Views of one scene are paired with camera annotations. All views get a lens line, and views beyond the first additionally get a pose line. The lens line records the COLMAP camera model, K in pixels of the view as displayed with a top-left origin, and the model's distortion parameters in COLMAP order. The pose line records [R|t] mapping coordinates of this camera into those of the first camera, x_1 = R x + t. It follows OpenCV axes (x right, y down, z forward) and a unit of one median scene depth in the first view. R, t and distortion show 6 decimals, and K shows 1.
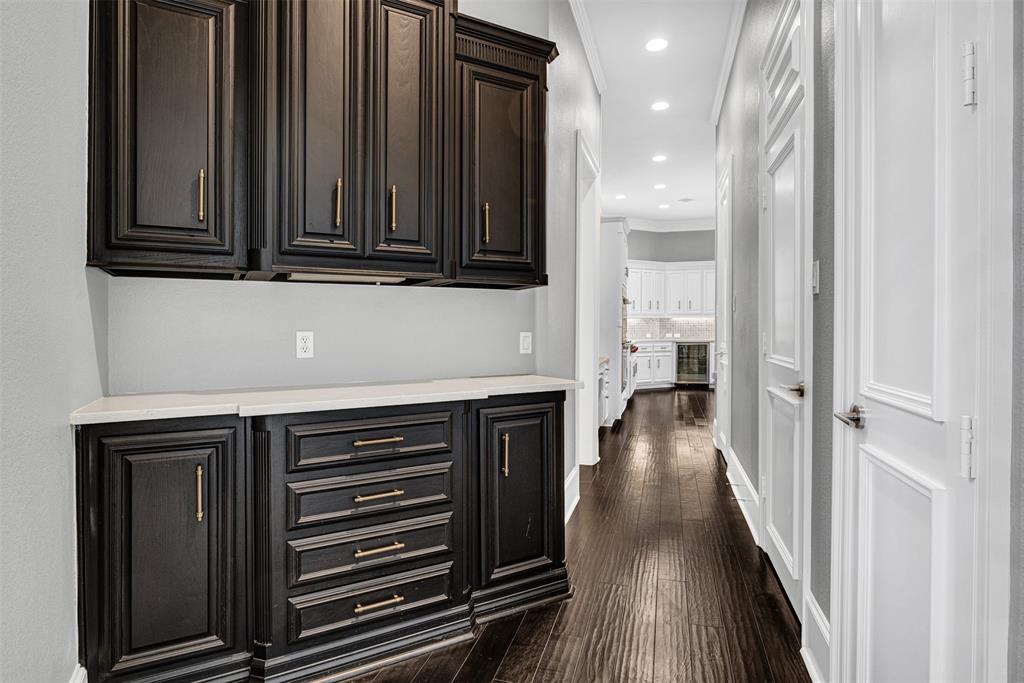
lens RADIAL K [[535.5, 0, 512.4], [0, 535.5, 338.1], [0, 0, 1]] dist [-0.013329, 0.001500]
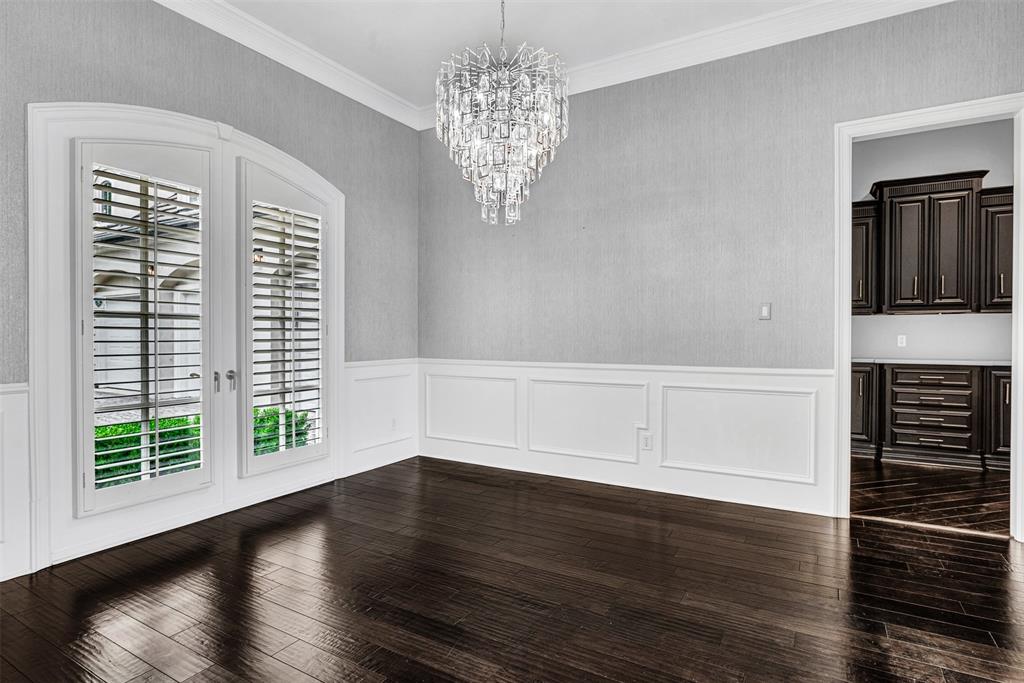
lens RADIAL K [[535.5, 0, 512.4], [0, 535.5, 338.1], [0, 0, 1]] dist [-0.013329, 0.001500]
pose [[0.508932, 0.003243, -0.860800, 0.874313], [-0.014972, 0.999875, -0.005085, 0.041171], [0.860676, 0.015476, 0.508917, -1.938299]]
